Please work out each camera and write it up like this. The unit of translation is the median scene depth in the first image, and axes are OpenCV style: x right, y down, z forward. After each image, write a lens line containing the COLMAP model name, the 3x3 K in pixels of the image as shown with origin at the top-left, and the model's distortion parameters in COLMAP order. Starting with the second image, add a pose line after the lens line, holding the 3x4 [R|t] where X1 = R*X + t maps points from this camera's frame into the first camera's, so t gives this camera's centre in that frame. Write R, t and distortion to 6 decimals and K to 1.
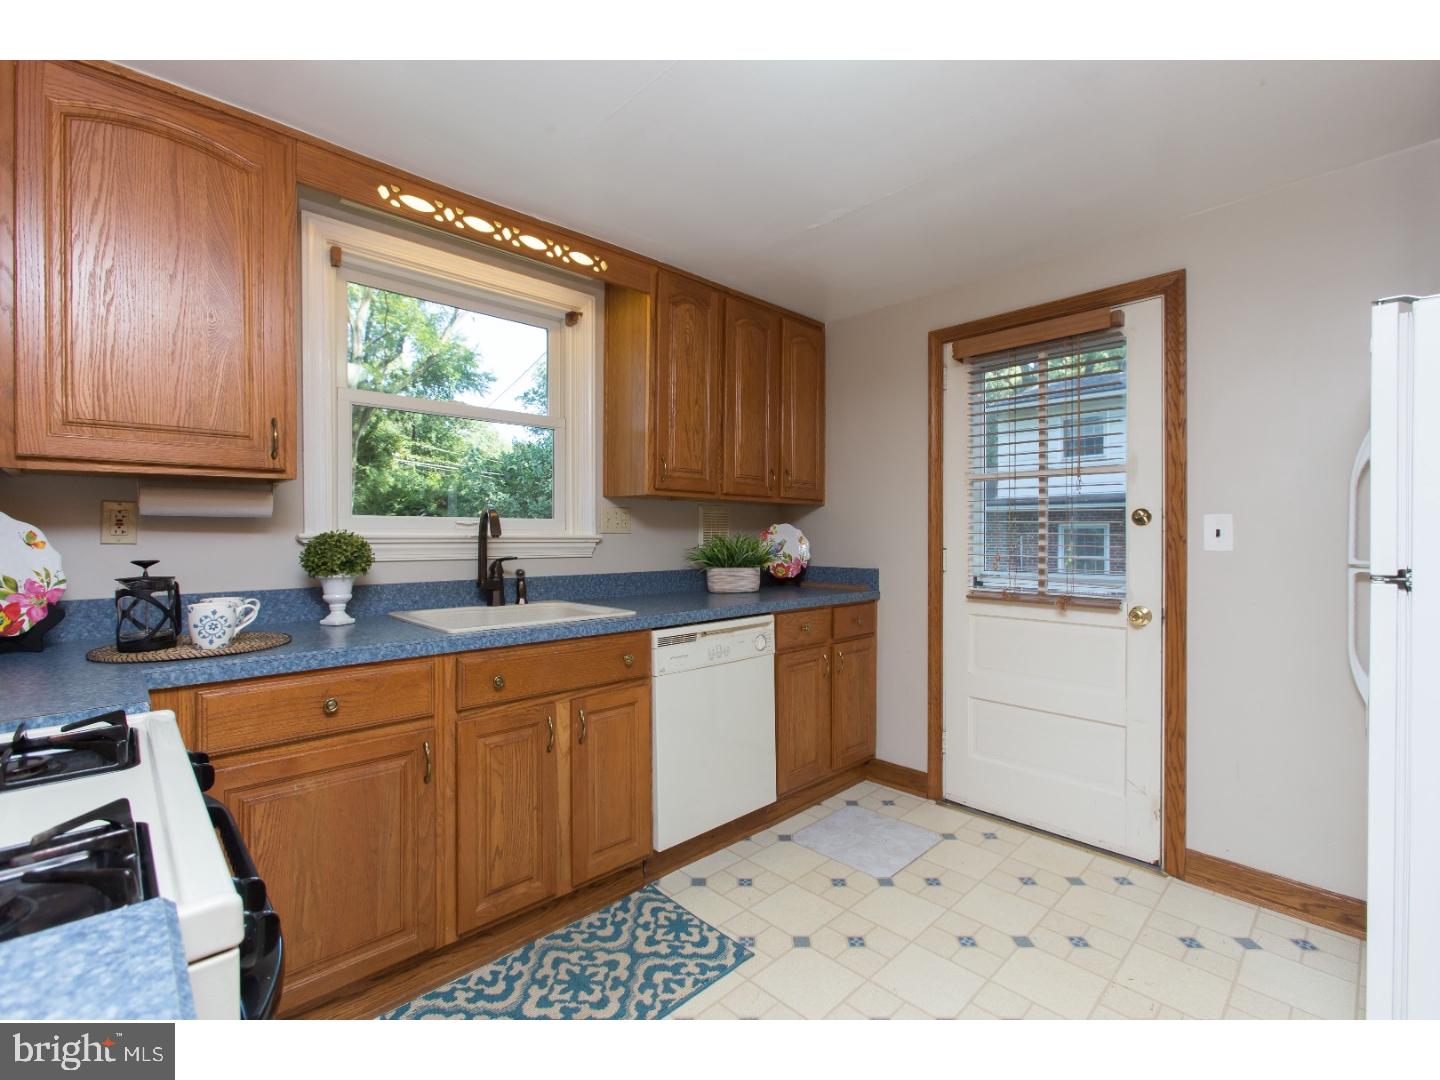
lens RADIAL K [[644.0, 0, 722.2], [0, 644.0, 537.5], [0, 0, 1]] dist [-0.019886, 0.016719]
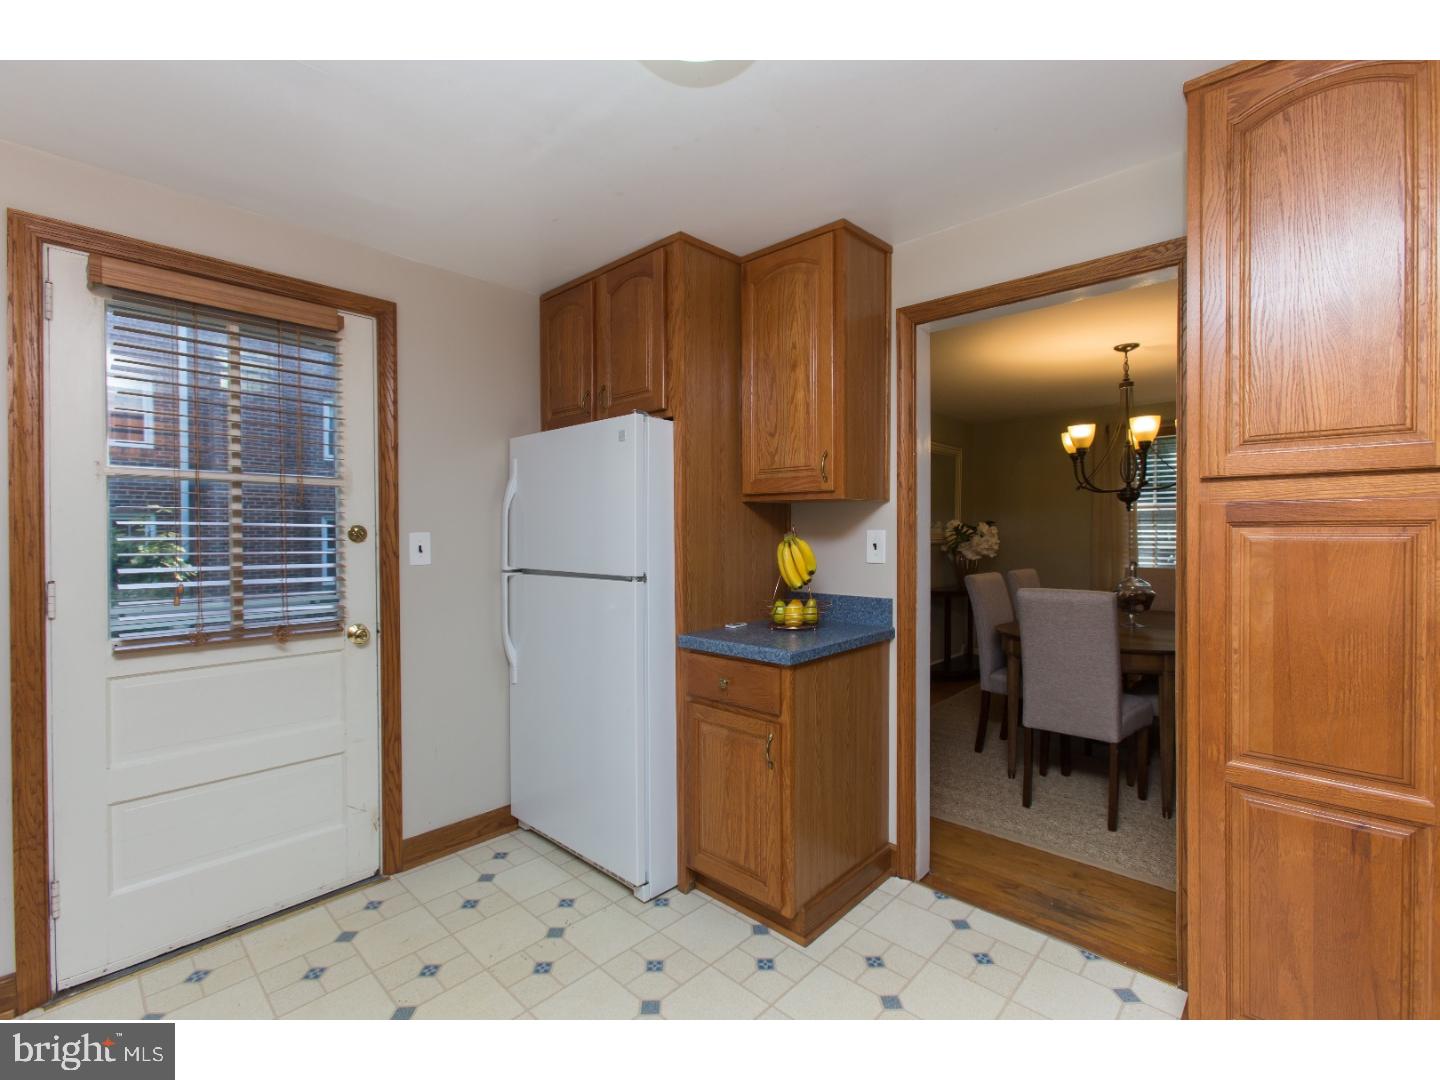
lens RADIAL K [[644.0, 0, 722.2], [0, 644.0, 537.5], [0, 0, 1]] dist [-0.019886, 0.016719]
pose [[-0.053576, -0.009385, 0.998520, -0.374740], [0.008277, 0.999917, 0.009843, -0.032458], [-0.998529, 0.008792, -0.053494, 0.508217]]
